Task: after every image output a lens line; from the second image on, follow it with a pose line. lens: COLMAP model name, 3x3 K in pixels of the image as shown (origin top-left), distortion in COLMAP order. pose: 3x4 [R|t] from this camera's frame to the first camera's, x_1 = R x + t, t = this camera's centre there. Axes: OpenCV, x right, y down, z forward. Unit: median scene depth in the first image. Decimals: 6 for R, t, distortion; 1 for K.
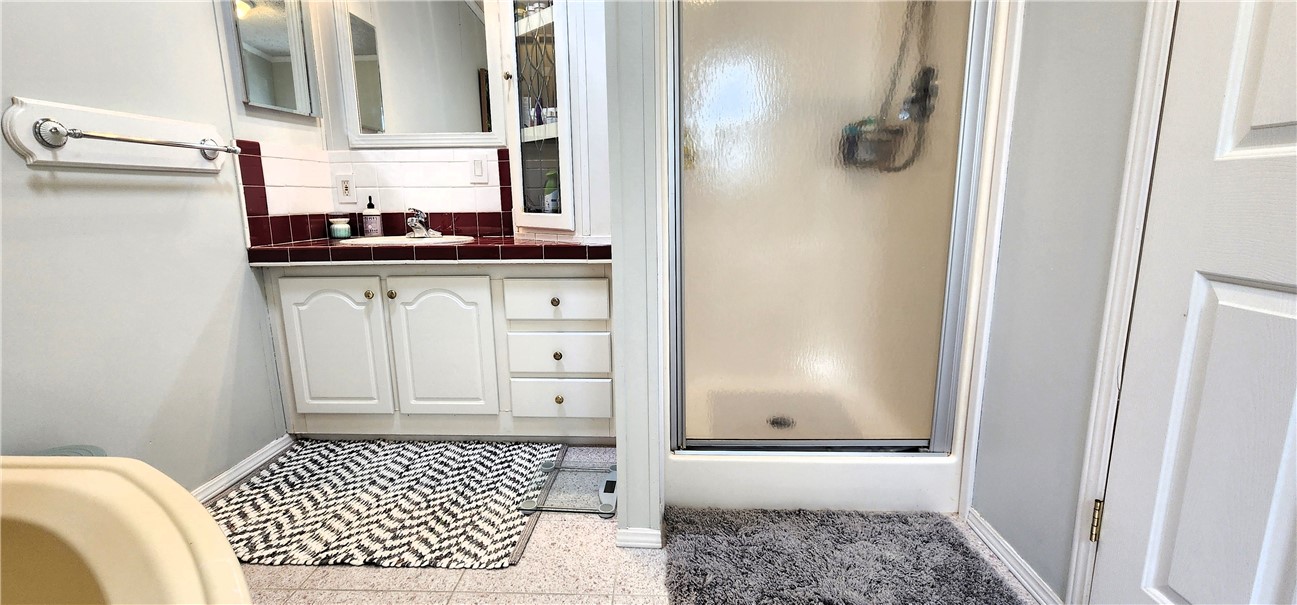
lens RADIAL K [[538.6, 0, 646.9], [0, 538.6, 294.6], [0, 0, 1]] dist [0.002787, -0.000292]
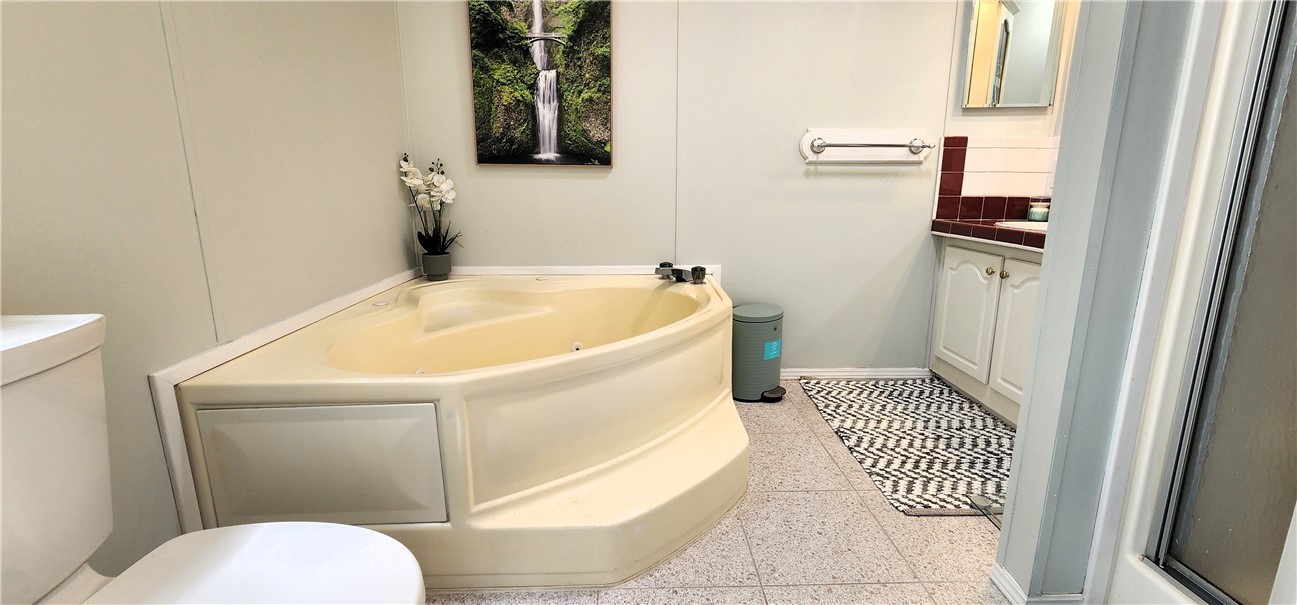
lens RADIAL K [[538.6, 0, 646.8], [0, 538.6, 298.0], [0, 0, 1]] dist [0.002787, -0.000292]
pose [[0.061016, 0.227654, -0.971829, 0.552686], [-0.186121, 0.959161, 0.213001, -0.054443], [0.980631, 0.167881, 0.100895, 0.218215]]
